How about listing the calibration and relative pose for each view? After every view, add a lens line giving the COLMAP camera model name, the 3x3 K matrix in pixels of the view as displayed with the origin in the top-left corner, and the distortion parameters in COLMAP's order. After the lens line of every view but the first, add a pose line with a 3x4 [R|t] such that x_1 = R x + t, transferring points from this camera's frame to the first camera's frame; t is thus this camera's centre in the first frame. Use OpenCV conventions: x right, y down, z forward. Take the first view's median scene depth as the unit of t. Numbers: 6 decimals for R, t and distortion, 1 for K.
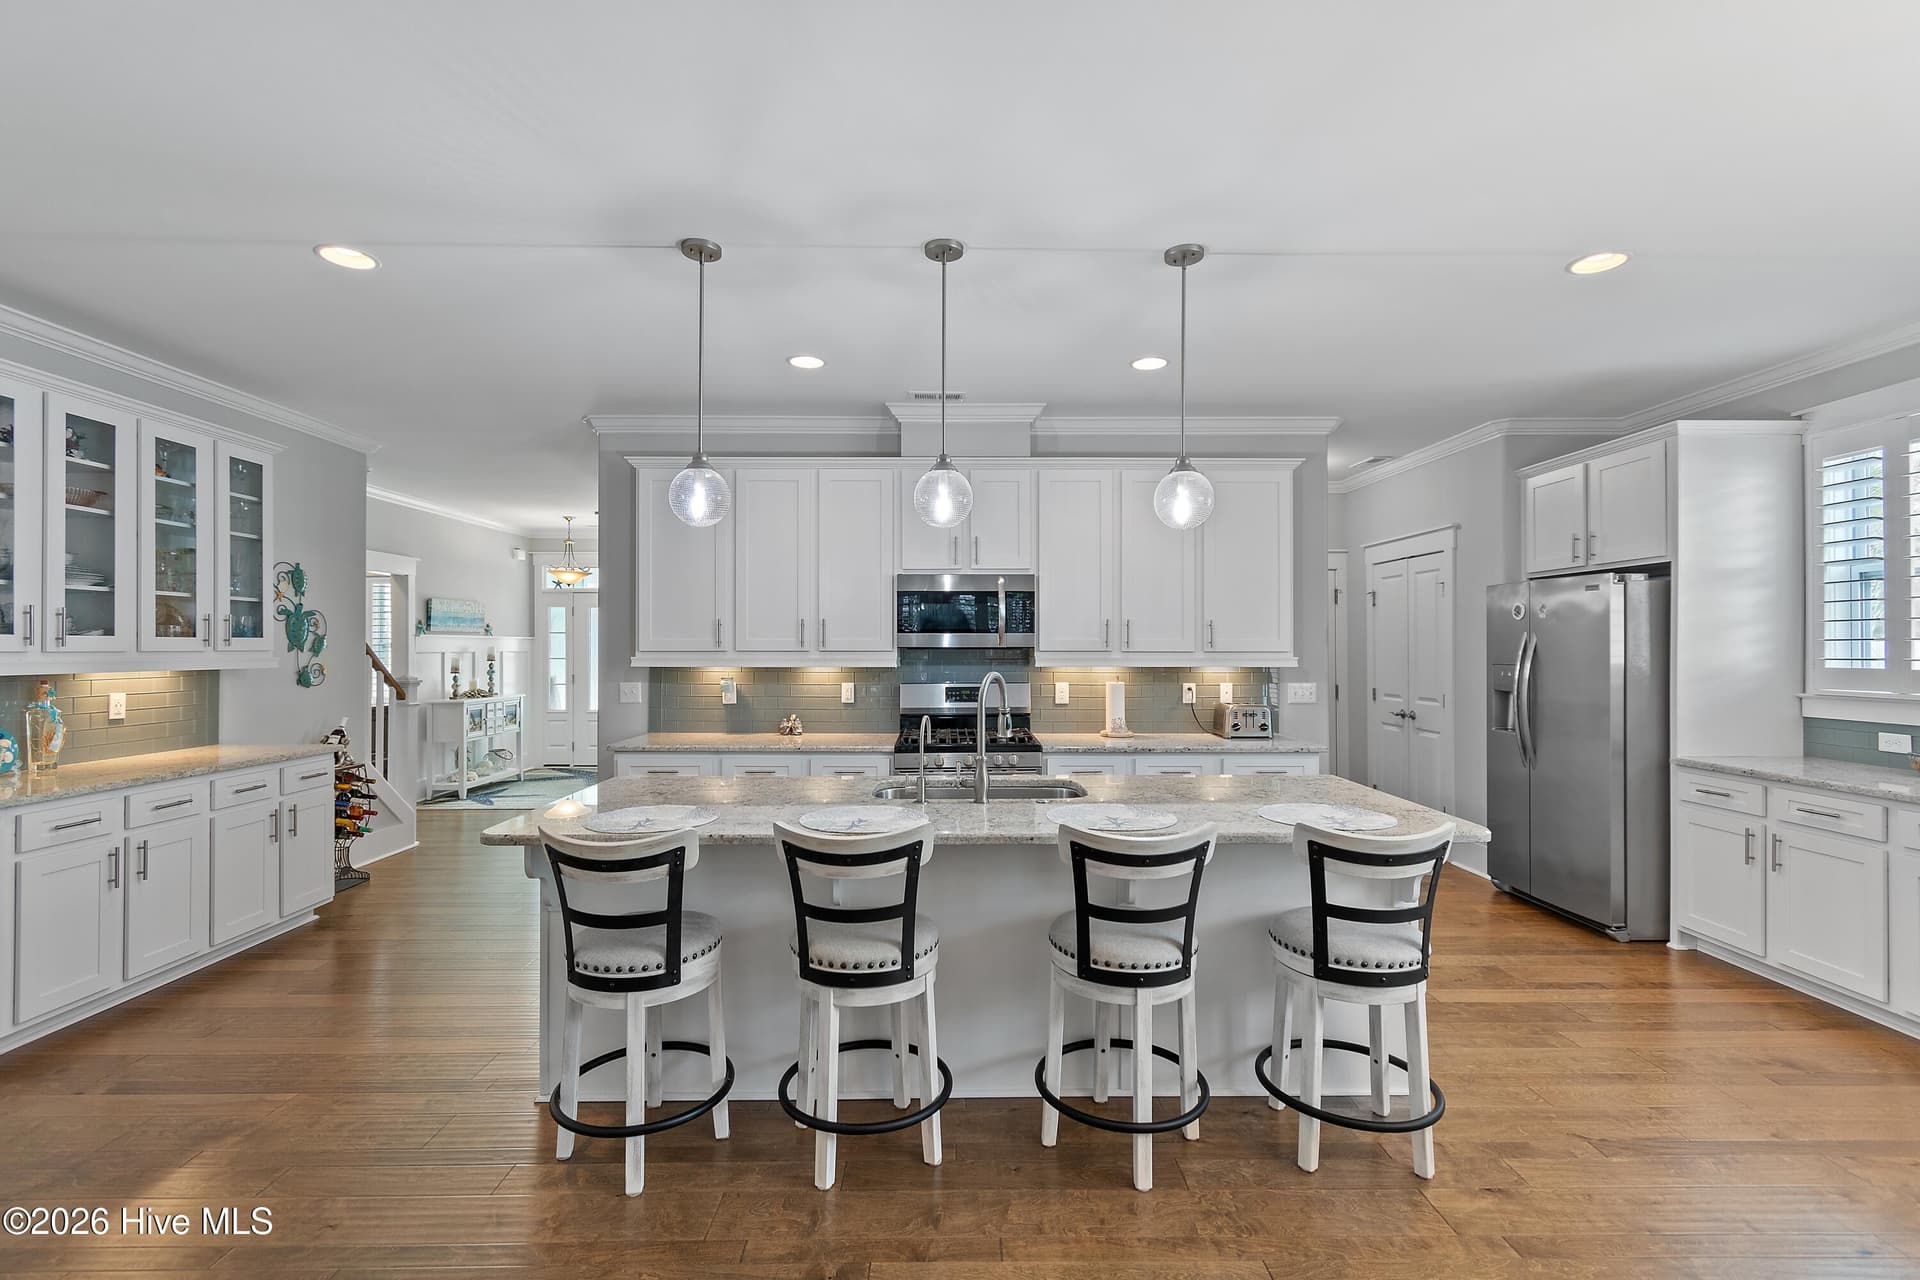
lens RADIAL K [[844.8, 0, 955.5], [0, 844.8, 644.6], [0, 0, 1]] dist [-0.001542, -0.000222]
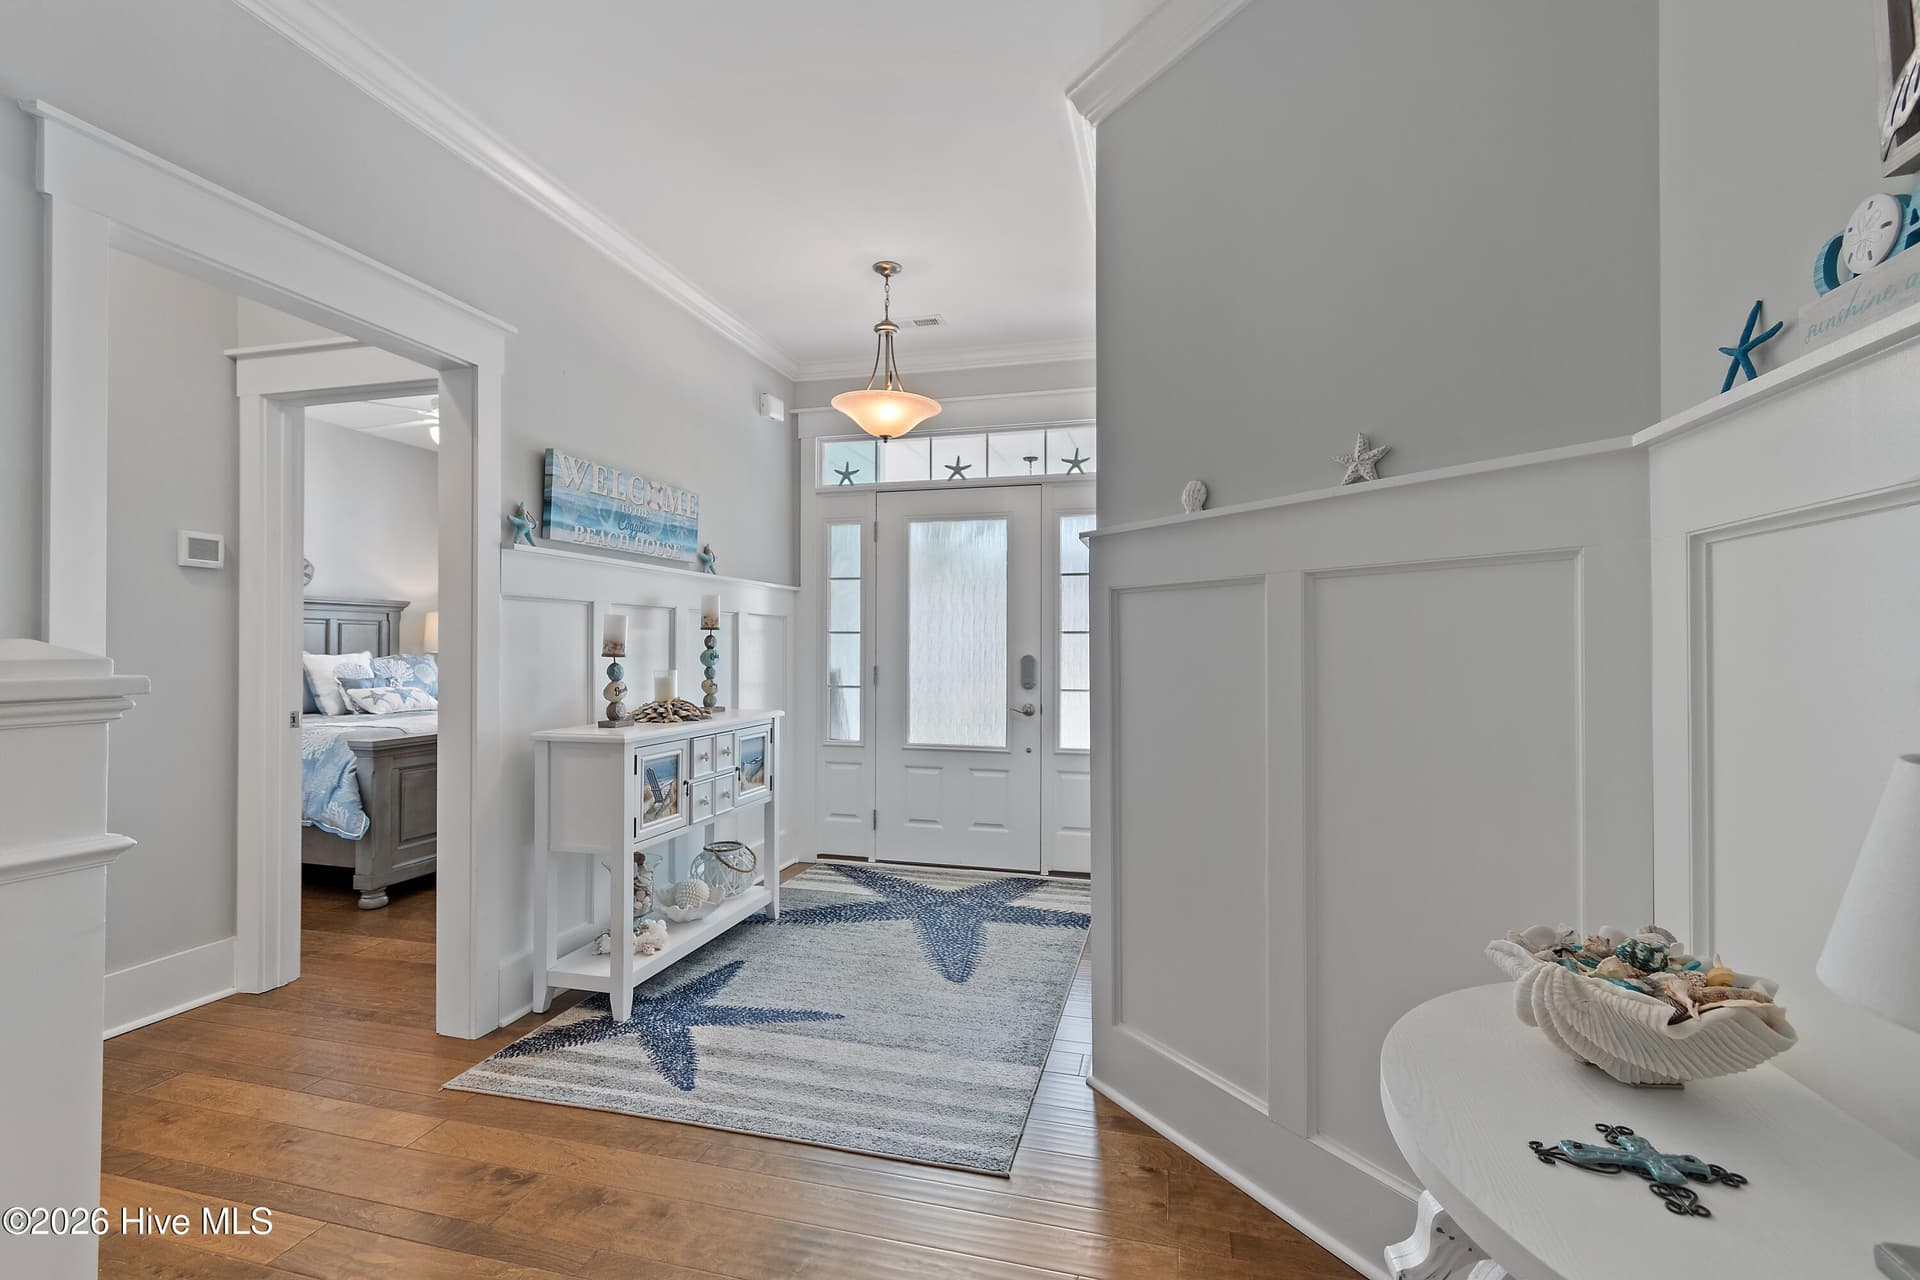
lens RADIAL K [[844.8, 0, 959.6], [0, 844.8, 640.9], [0, 0, 1]] dist [-0.001542, -0.000222]
pose [[0.967036, 0.002459, -0.254627, -0.343913], [-0.003700, 0.999984, -0.004394, 0.027396], [0.254612, 0.005191, 0.967029, 0.665308]]
